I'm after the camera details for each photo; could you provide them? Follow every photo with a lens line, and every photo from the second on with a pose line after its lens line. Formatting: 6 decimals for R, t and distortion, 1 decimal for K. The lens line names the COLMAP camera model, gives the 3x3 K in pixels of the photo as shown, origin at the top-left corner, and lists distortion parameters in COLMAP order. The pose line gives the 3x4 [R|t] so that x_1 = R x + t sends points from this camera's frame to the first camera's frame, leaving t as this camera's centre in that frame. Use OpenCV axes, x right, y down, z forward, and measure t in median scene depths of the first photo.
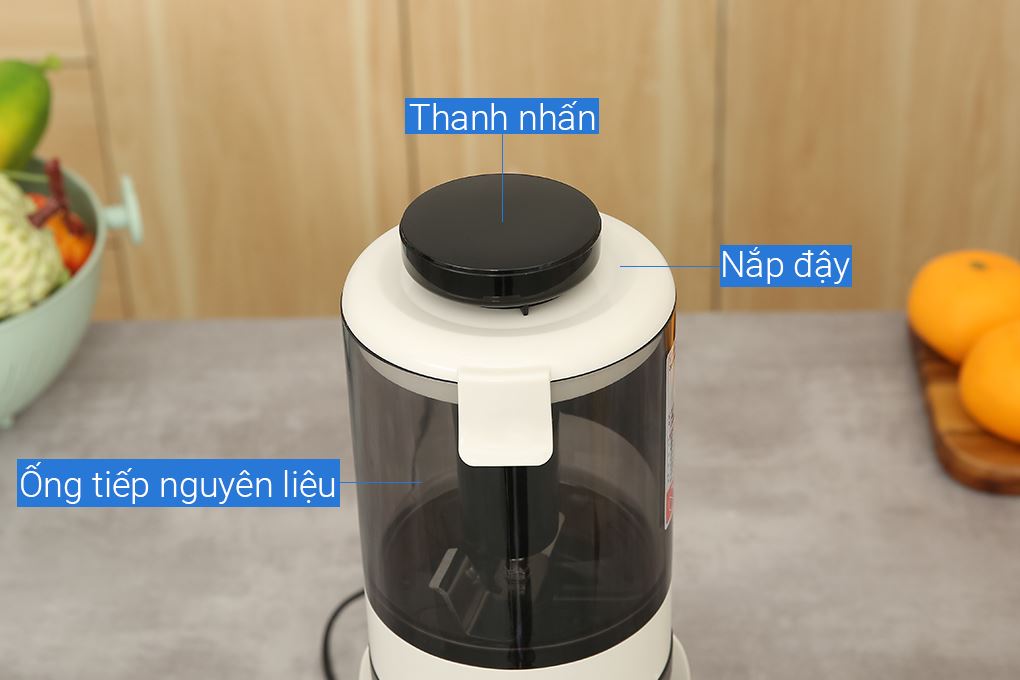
lens RADIAL K [[2186.6, 0, 500.4], [0, 2186.6, 332.1], [0, 0, 1]] dist [0.132113, 0.000000]
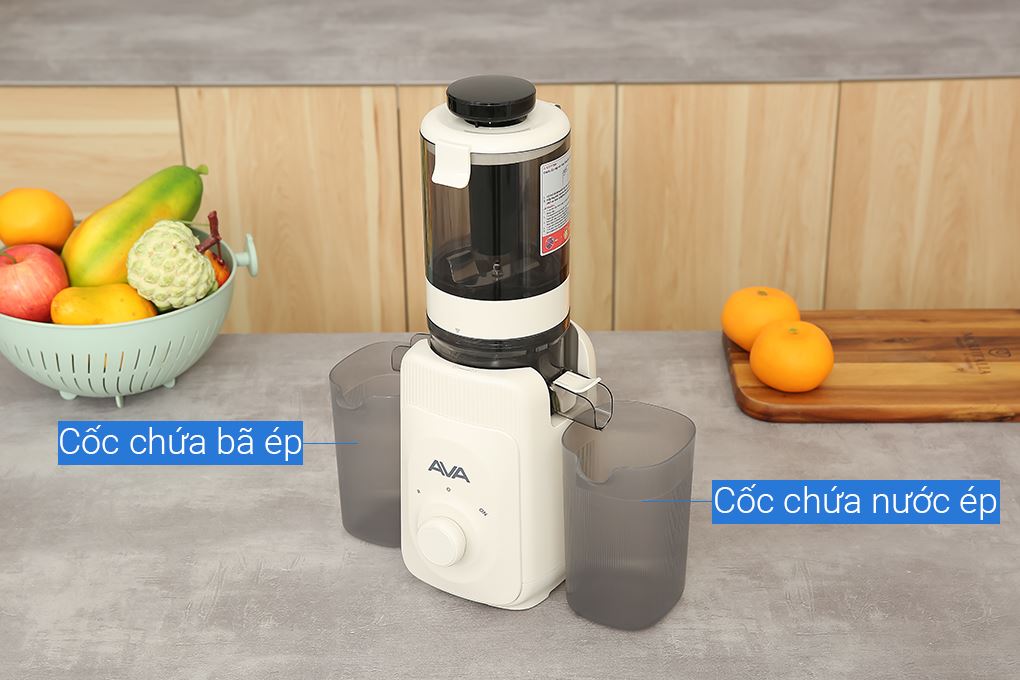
lens RADIAL K [[1863.2, 0, 516.3], [0, 1863.2, 348.8], [0, 0, 1]] dist [0.100130, 0.000000]
pose [[0.999346, 0.004445, 0.035878, -0.018915], [-0.000061, 0.992619, -0.121274, 0.186409], [-0.036152, 0.121193, 0.991970, -0.396100]]
